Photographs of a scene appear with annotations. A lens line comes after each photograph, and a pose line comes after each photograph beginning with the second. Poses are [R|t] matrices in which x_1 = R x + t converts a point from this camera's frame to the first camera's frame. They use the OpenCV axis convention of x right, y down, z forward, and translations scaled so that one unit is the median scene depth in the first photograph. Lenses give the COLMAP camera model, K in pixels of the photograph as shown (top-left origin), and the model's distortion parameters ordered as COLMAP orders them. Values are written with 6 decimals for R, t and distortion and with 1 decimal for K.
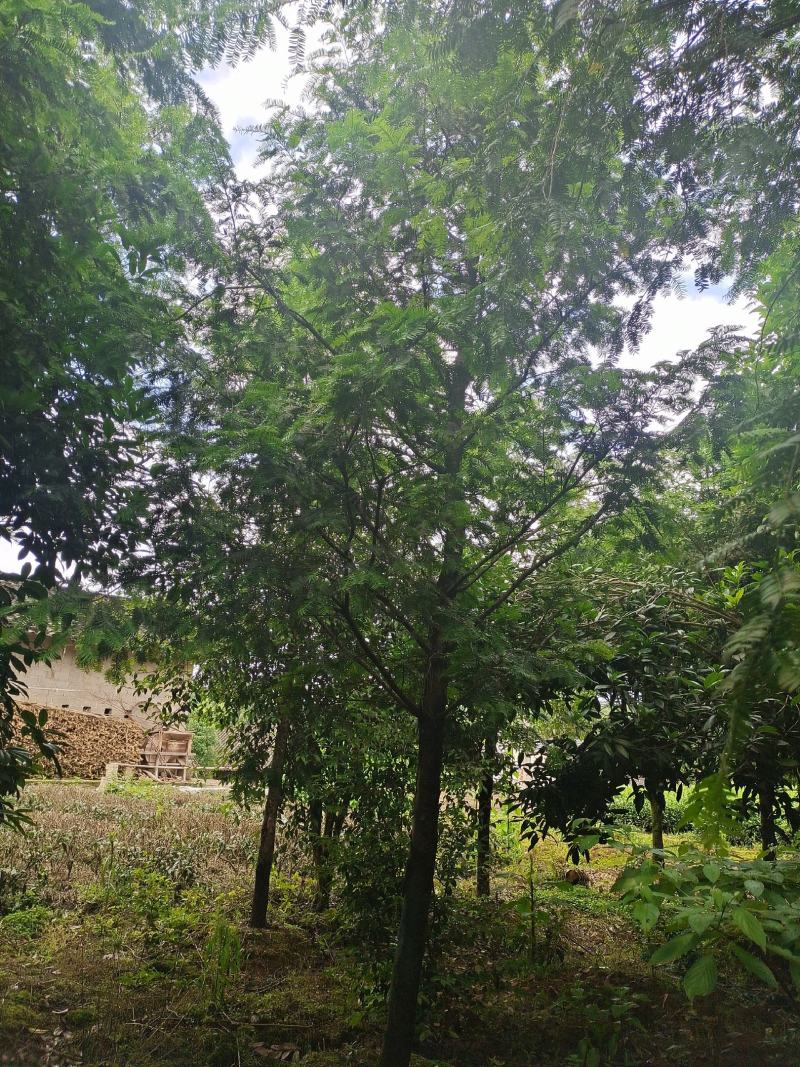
lens RADIAL K [[813.1, 0, 395.4], [0, 813.1, 537.1], [0, 0, 1]] dist [0.030705, -0.027727]
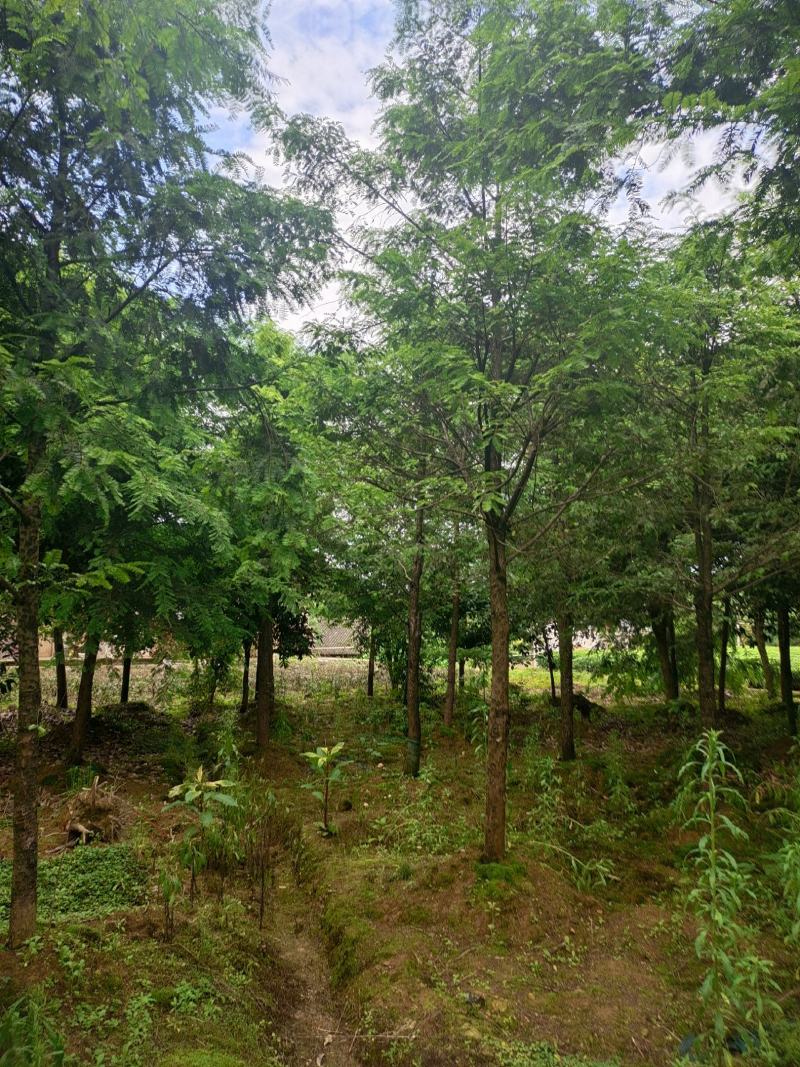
lens RADIAL K [[813.1, 0, 401.3], [0, 813.1, 534.1], [0, 0, 1]] dist [0.030705, -0.027727]
pose [[0.993810, -0.059346, -0.093913, 0.202709], [0.071391, 0.988862, 0.130597, -0.377270], [0.085116, -0.136493, 0.986978, -1.457612]]
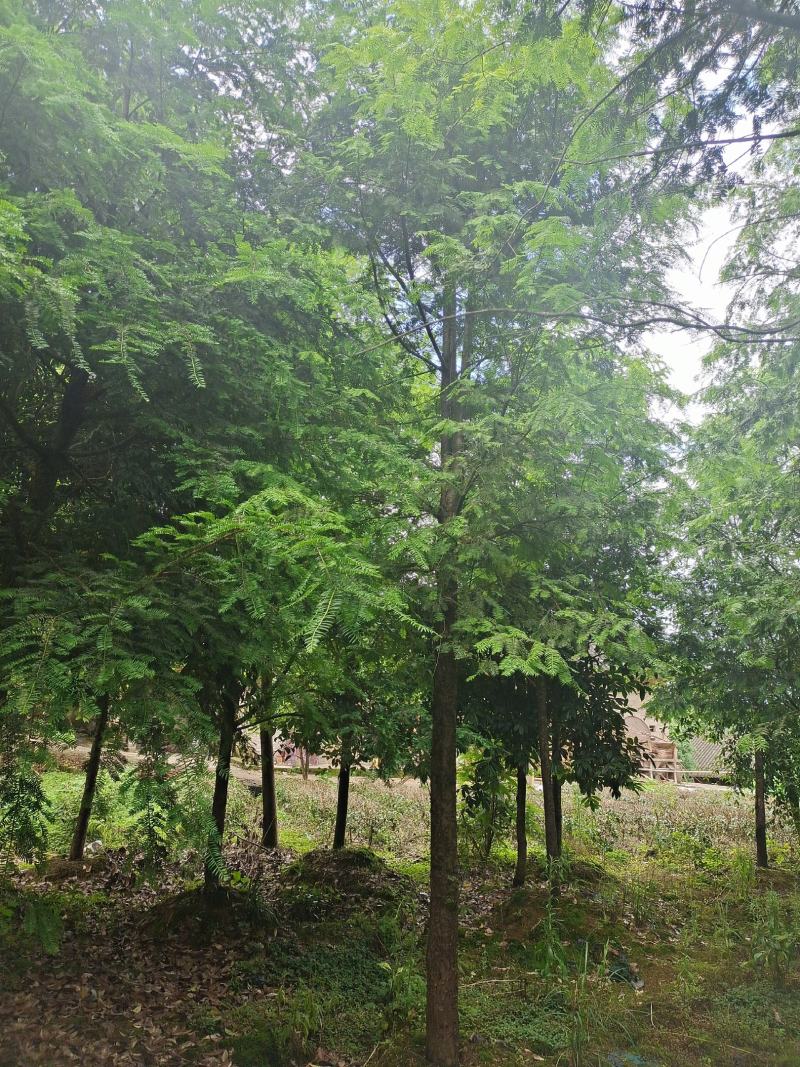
lens RADIAL K [[813.1, 0, 402.0], [0, 813.1, 534.0], [0, 0, 1]] dist [0.030705, -0.027727]
pose [[0.859266, -0.139951, -0.492012, 0.093314], [0.135146, 0.989780, -0.045516, -0.168952], [0.493354, -0.027383, 0.869398, -0.636932]]
